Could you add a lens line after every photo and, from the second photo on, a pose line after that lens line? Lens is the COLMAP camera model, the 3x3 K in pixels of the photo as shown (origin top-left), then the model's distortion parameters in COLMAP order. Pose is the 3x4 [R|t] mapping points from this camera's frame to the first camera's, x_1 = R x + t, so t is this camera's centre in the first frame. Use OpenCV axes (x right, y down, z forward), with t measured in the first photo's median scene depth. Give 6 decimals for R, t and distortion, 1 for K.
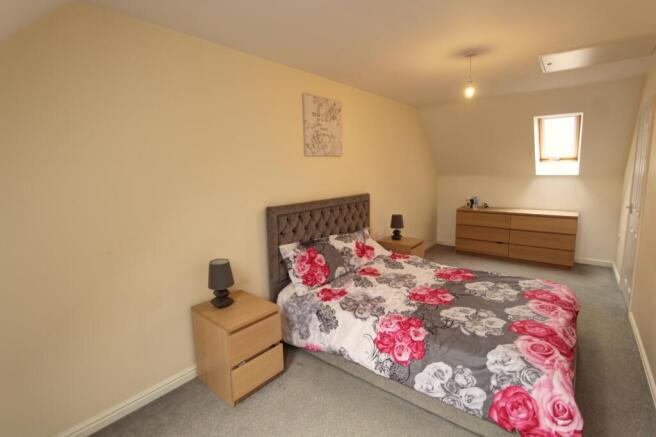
lens RADIAL K [[305.9, 0, 314.9], [0, 305.9, 213.1], [0, 0, 1]] dist [-0.002378, -0.000194]
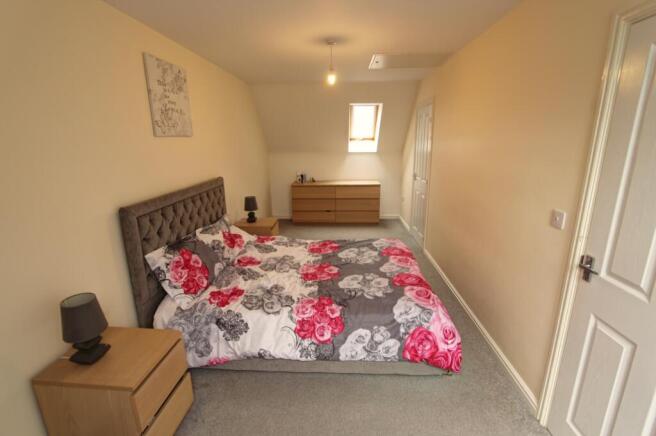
lens RADIAL K [[305.9, 0, 325.1], [0, 305.9, 217.3], [0, 0, 1]] dist [-0.002378, -0.000194]
pose [[0.806791, -0.137647, 0.574580, -0.180015], [0.084207, 0.989345, 0.118771, -0.042579], [-0.584806, -0.047440, 0.809785, 0.110691]]
